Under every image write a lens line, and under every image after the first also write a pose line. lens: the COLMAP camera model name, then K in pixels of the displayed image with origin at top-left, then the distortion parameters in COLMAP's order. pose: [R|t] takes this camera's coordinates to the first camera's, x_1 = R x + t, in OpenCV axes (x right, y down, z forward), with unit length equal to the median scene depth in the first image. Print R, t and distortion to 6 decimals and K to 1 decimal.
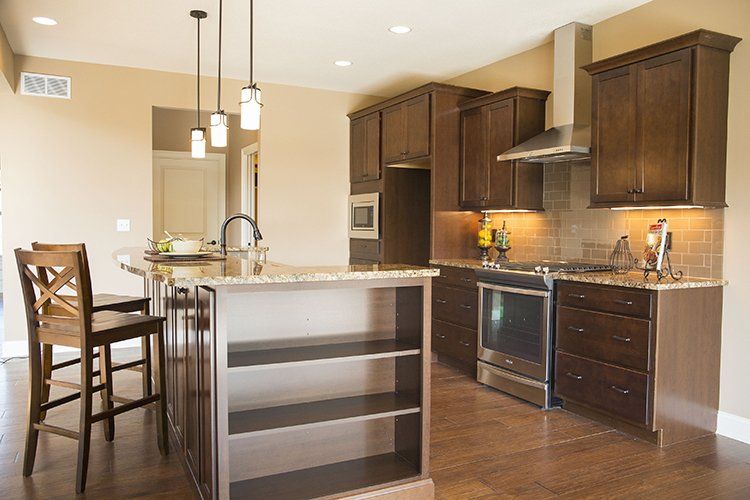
lens RADIAL K [[595.8, 0, 368.8], [0, 595.8, 253.7], [0, 0, 1]] dist [-0.050585, 0.003530]
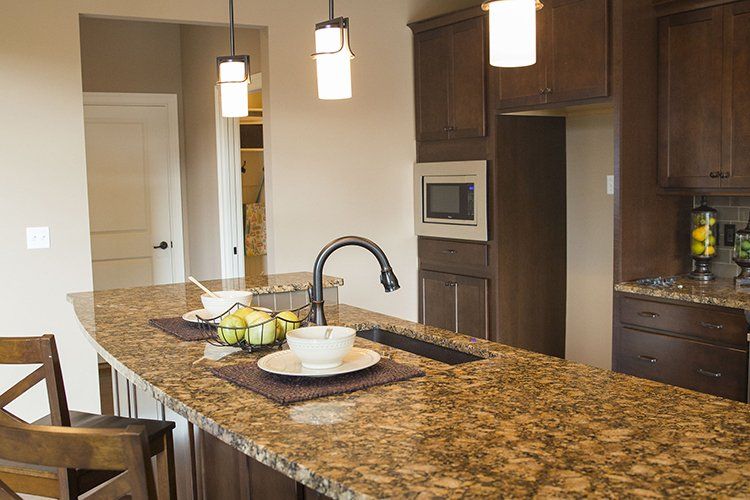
lens RADIAL K [[831.1, 0, 378.4], [0, 831.1, 247.8], [0, 0, 1]] dist [-0.033435, 0.000000]
pose [[0.994992, -0.035772, 0.093335, -0.215208], [0.032154, 0.998683, 0.039986, -0.070310], [-0.094642, -0.036785, 0.994832, 0.274792]]
